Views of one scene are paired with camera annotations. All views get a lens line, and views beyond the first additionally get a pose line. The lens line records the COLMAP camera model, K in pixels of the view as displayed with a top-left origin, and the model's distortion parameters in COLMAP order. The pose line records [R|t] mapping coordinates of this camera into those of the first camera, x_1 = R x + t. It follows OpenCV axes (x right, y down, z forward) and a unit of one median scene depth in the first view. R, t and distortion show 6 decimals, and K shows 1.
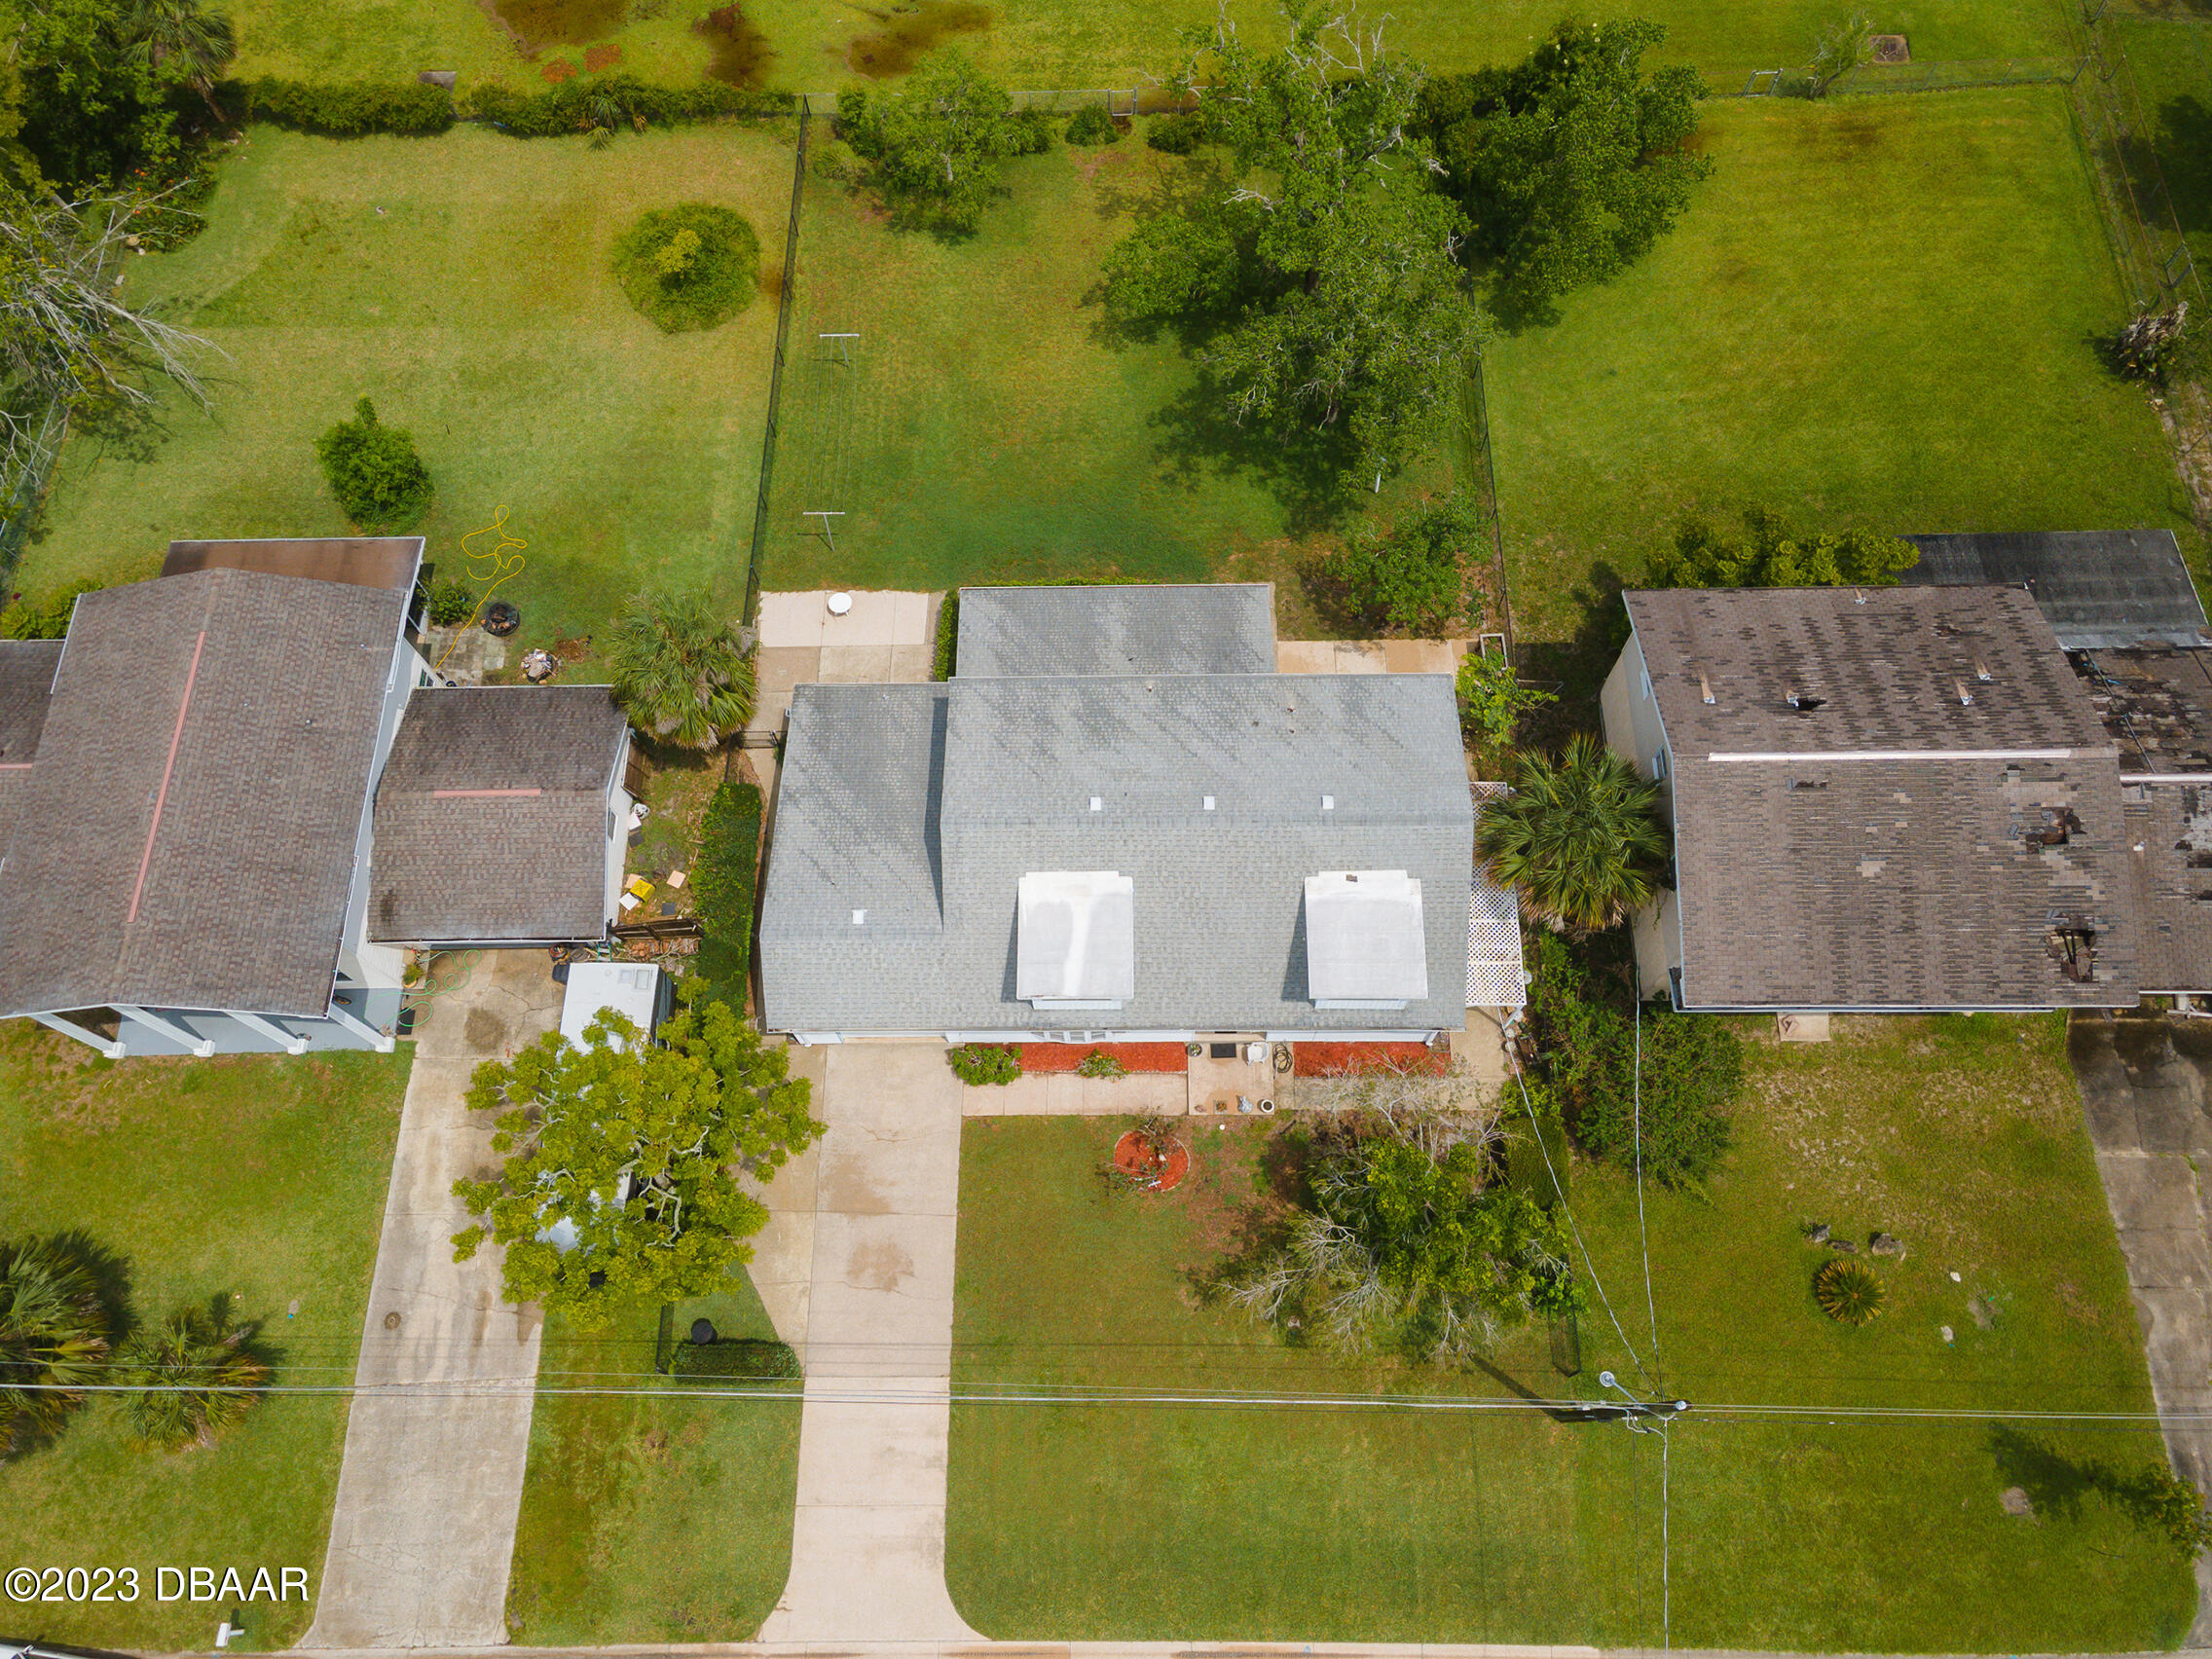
lens RADIAL K [[1616.9, 0, 1110.6], [0, 1616.9, 827.5], [0, 0, 1]] dist [0.019247, 0.051025]
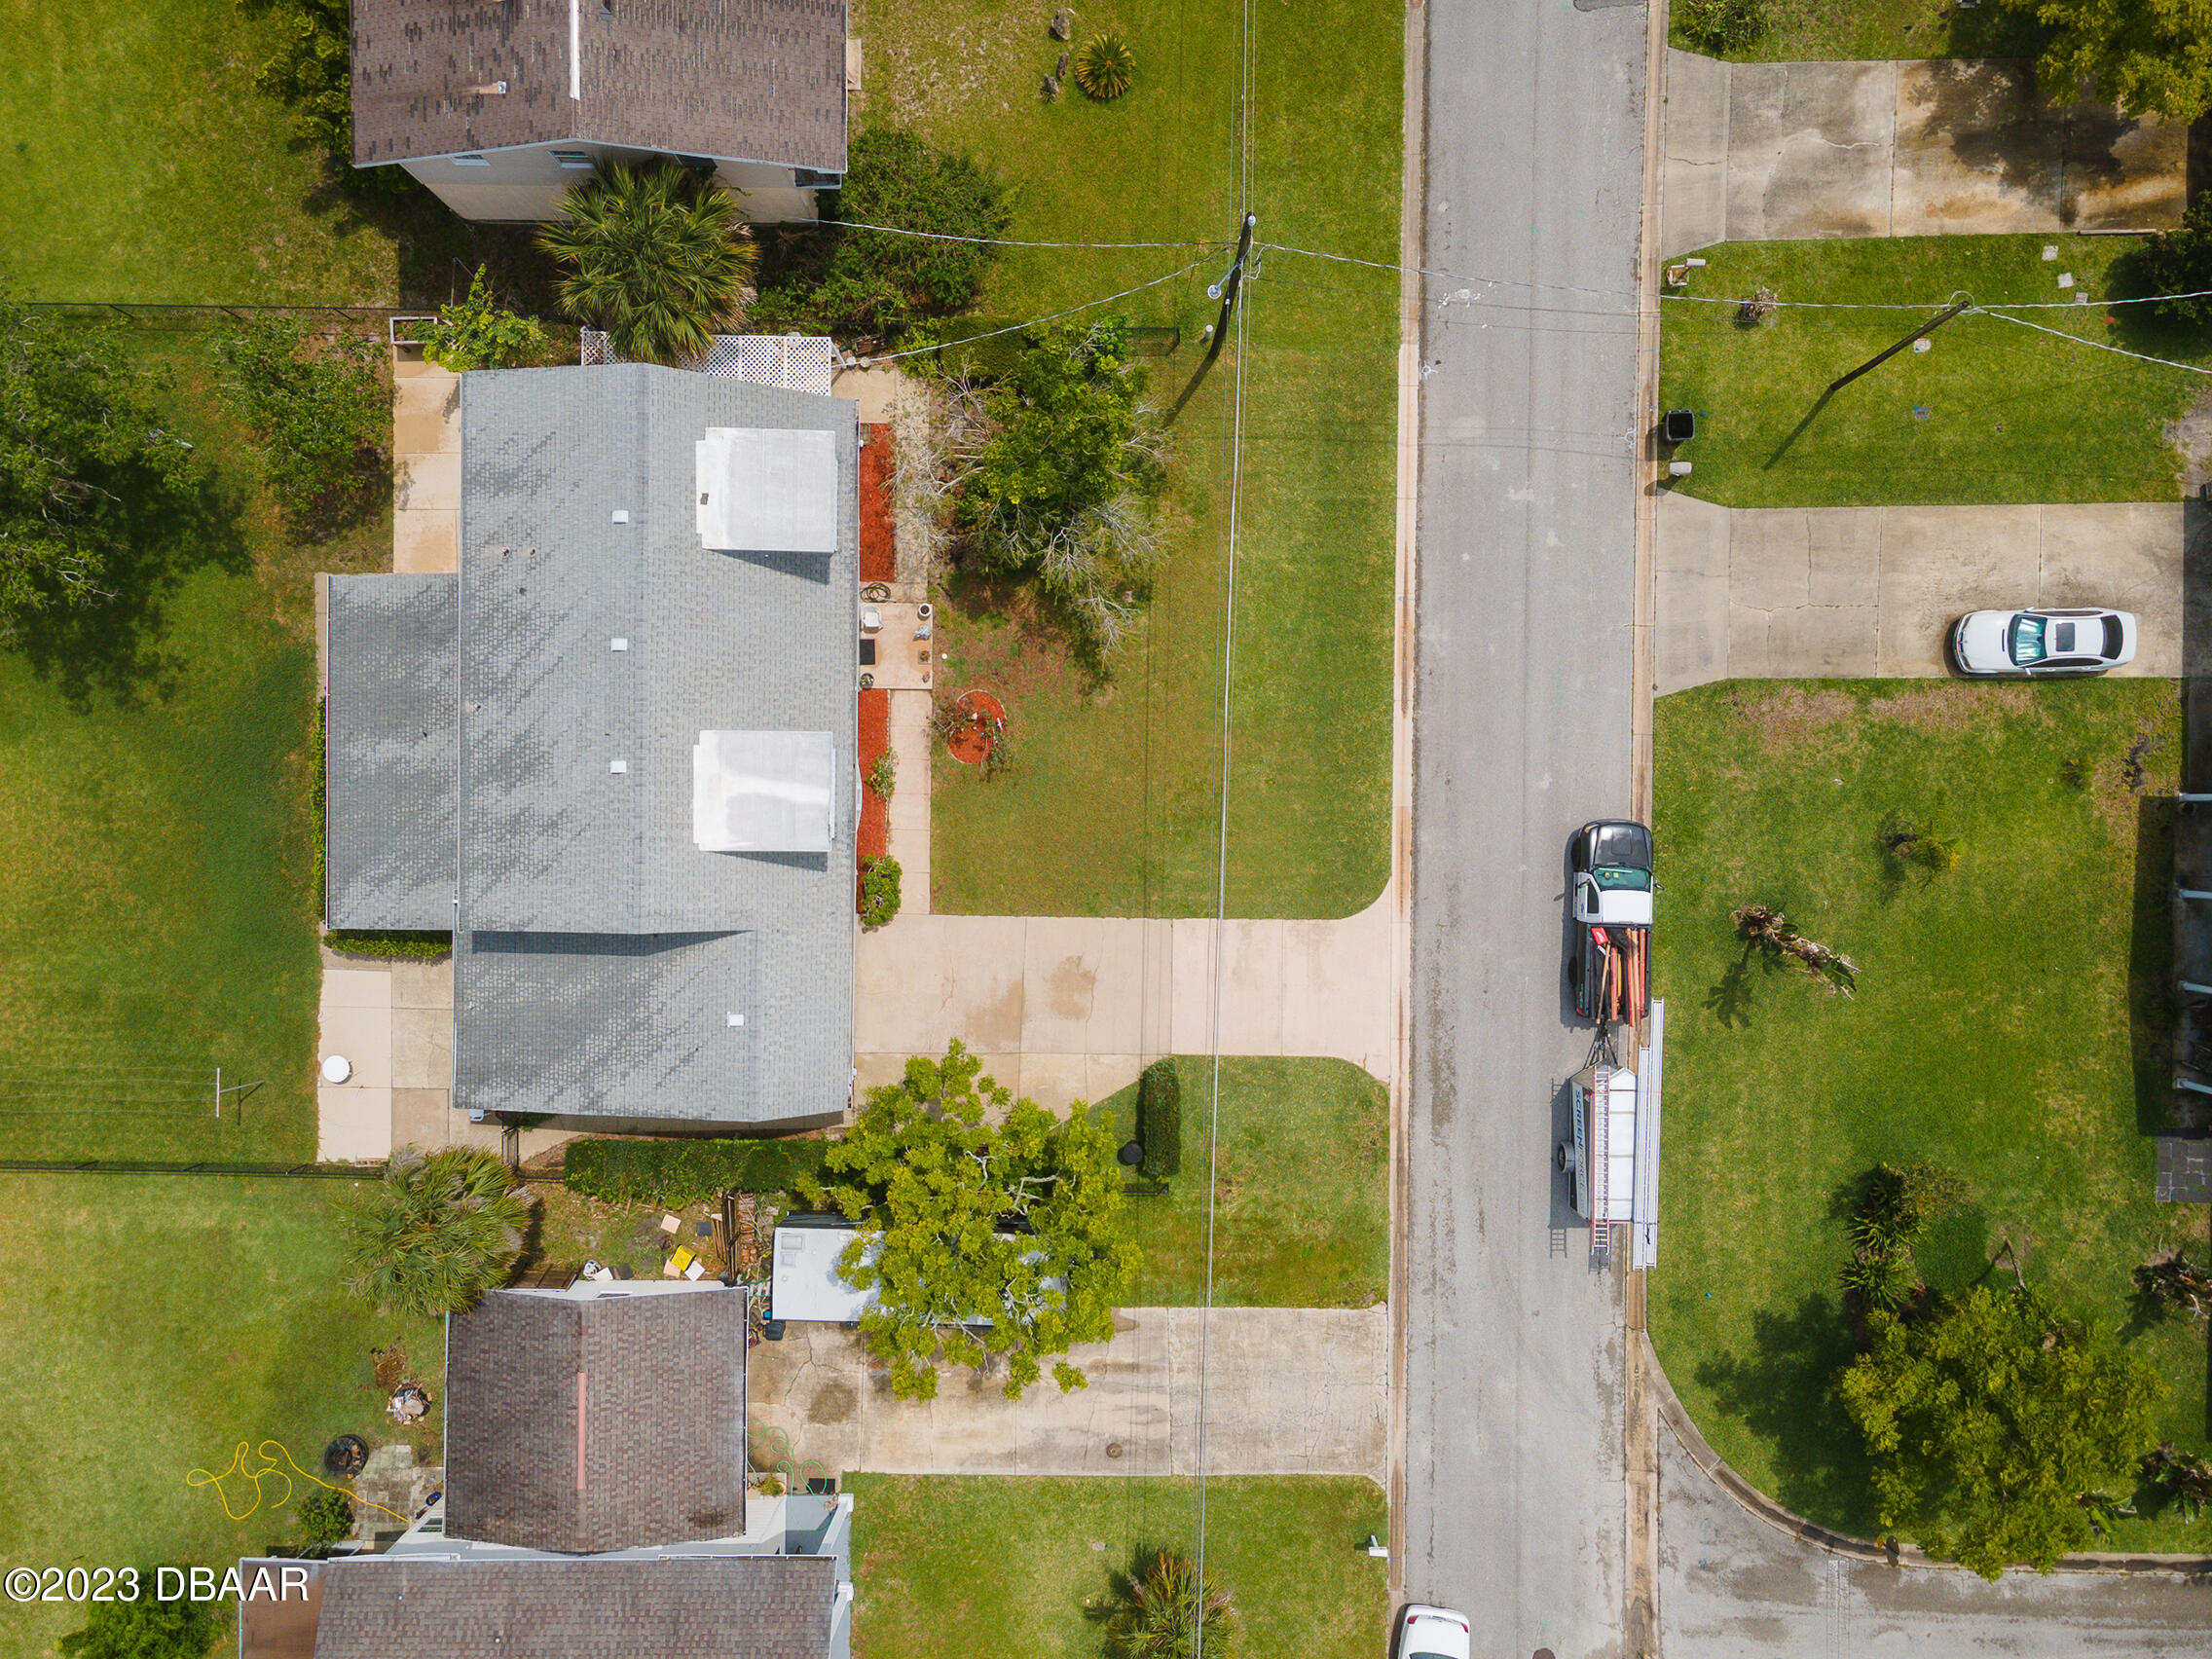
lens RADIAL K [[1616.9, 0, 1110.6], [0, 1616.9, 827.5], [0, 0, 1]] dist [0.019247, 0.051025]
pose [[0.010505, -0.999860, 0.012988, -0.050221], [0.926140, 0.014626, 0.376896, -0.097852], [-0.377033, 0.008069, 0.926165, 0.026831]]
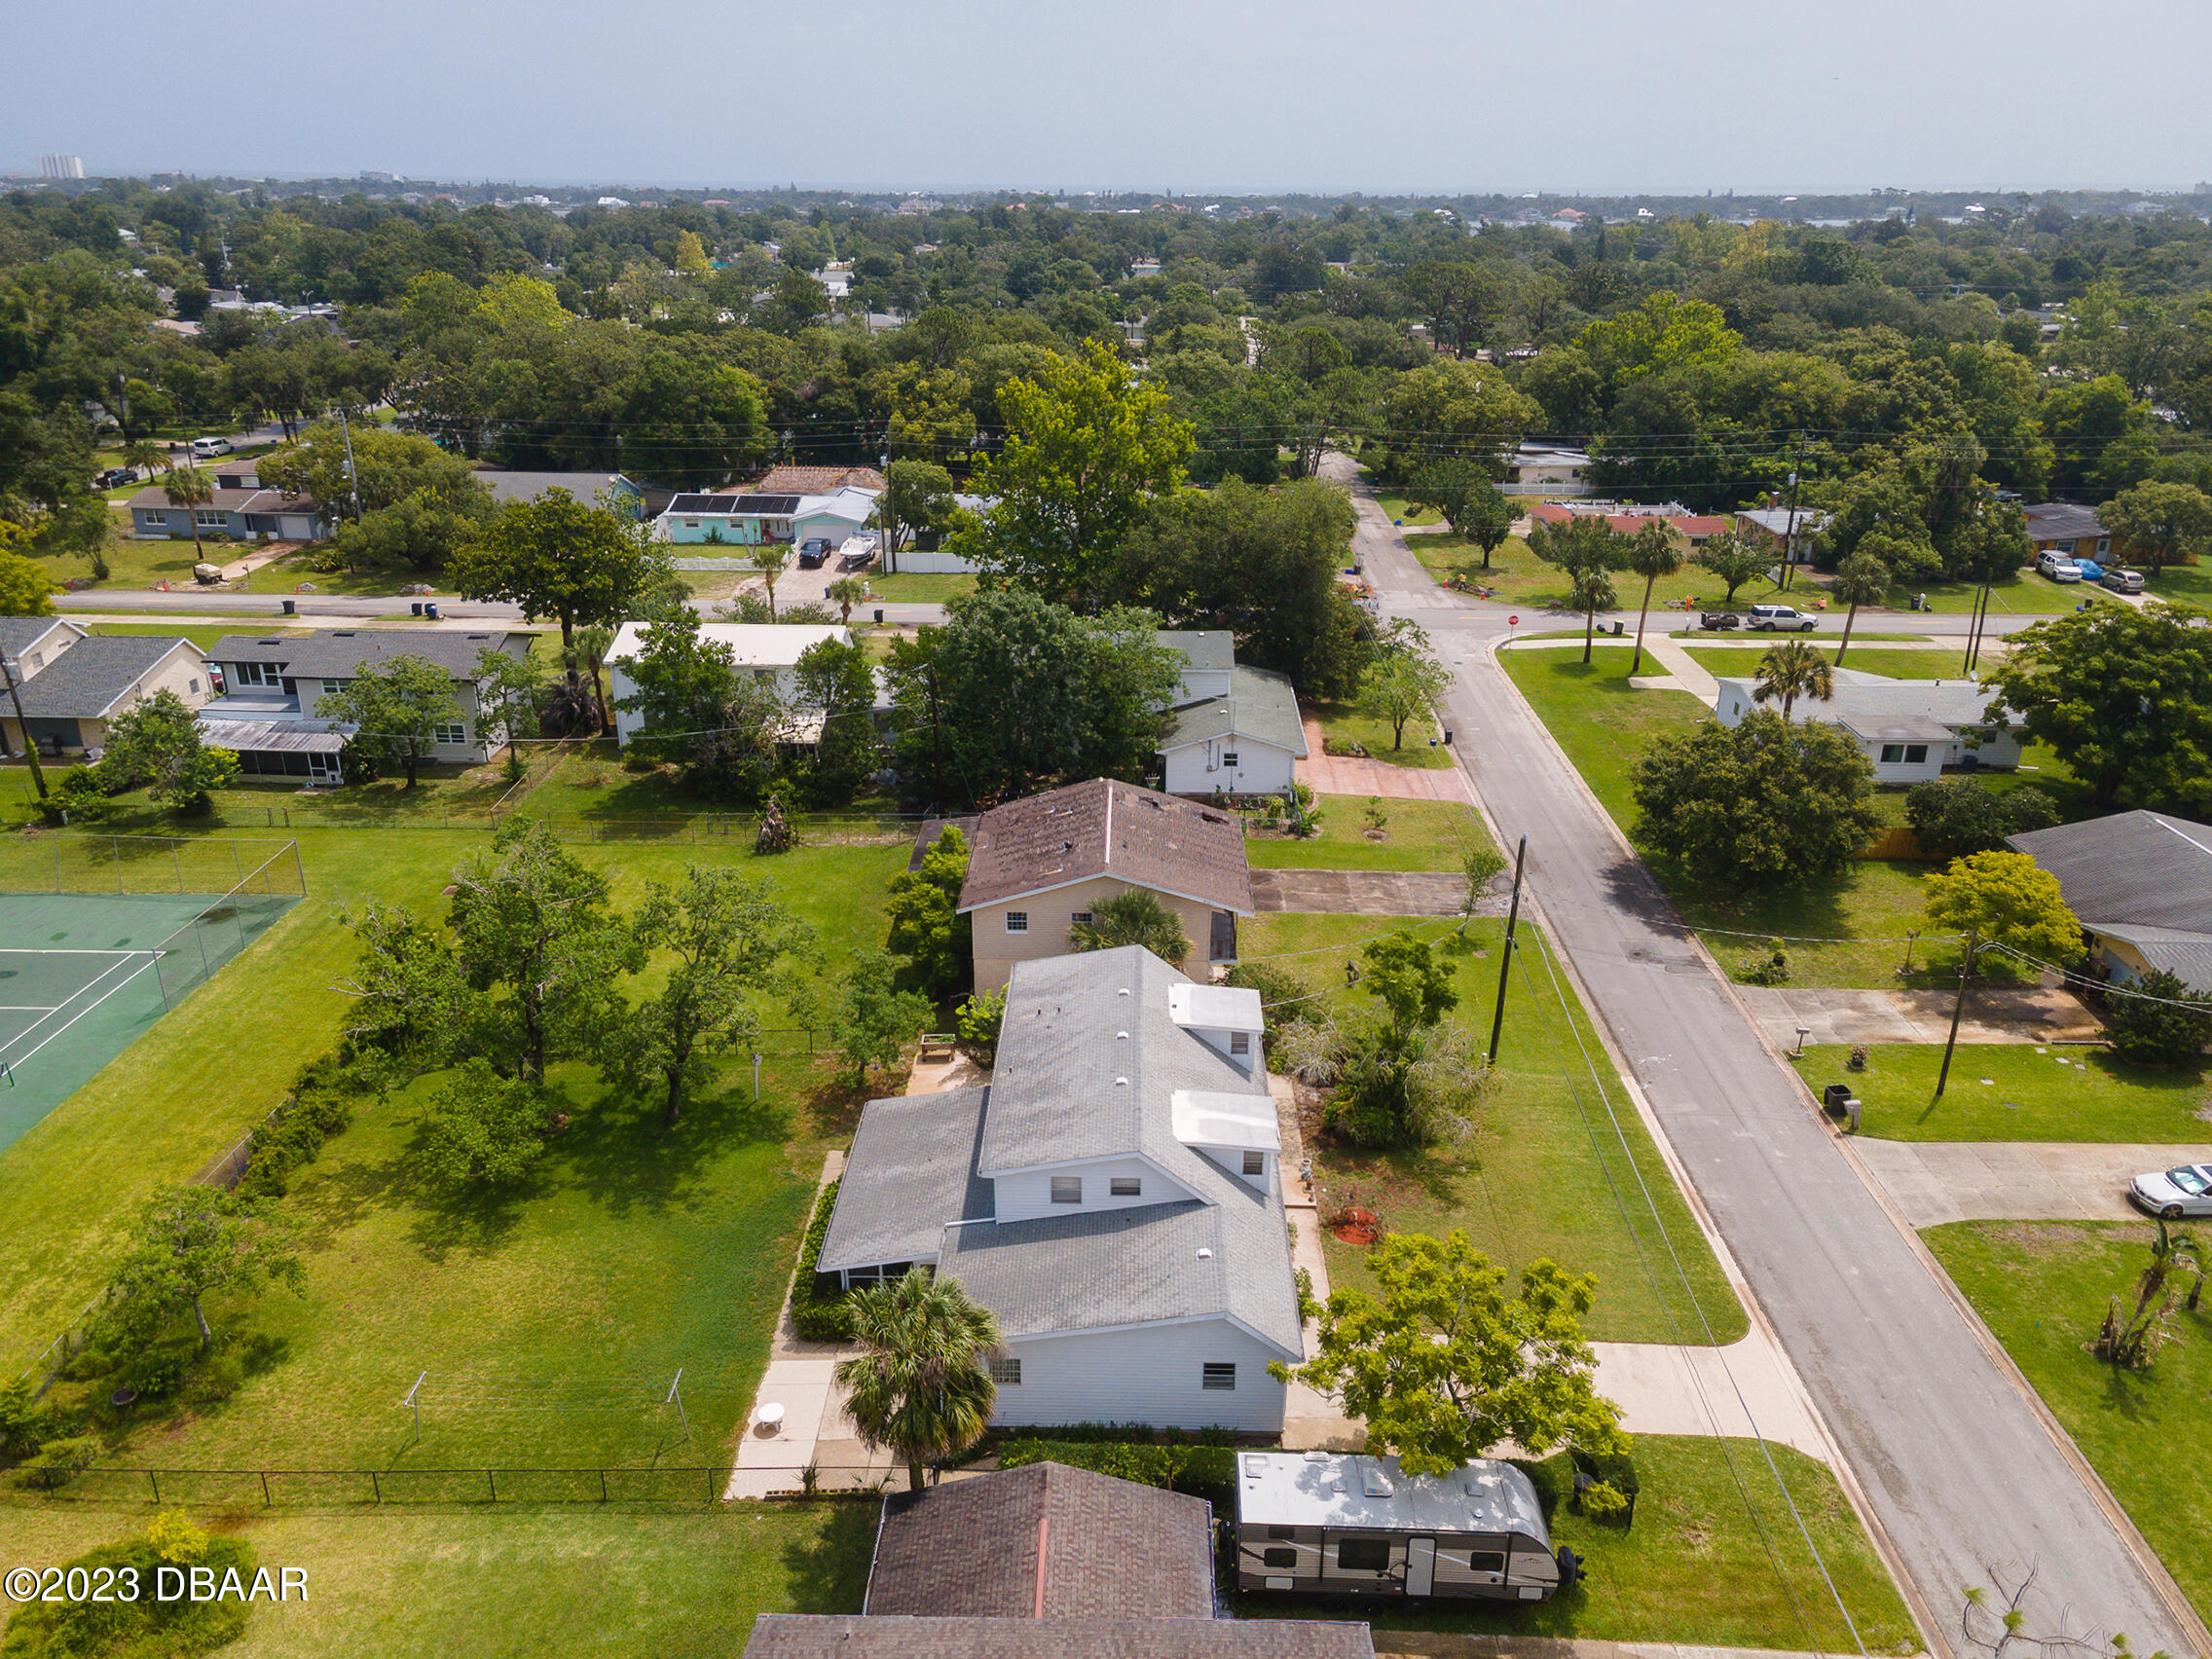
lens RADIAL K [[1616.9, 0, 1110.6], [0, 1616.9, 827.5], [0, 0, 1]] dist [0.019247, 0.051025]
pose [[0.017137, -0.348107, 0.937298, -1.018943], [0.916651, 0.379862, 0.124319, -0.231113], [-0.399320, 0.857045, 0.325603, 0.417638]]
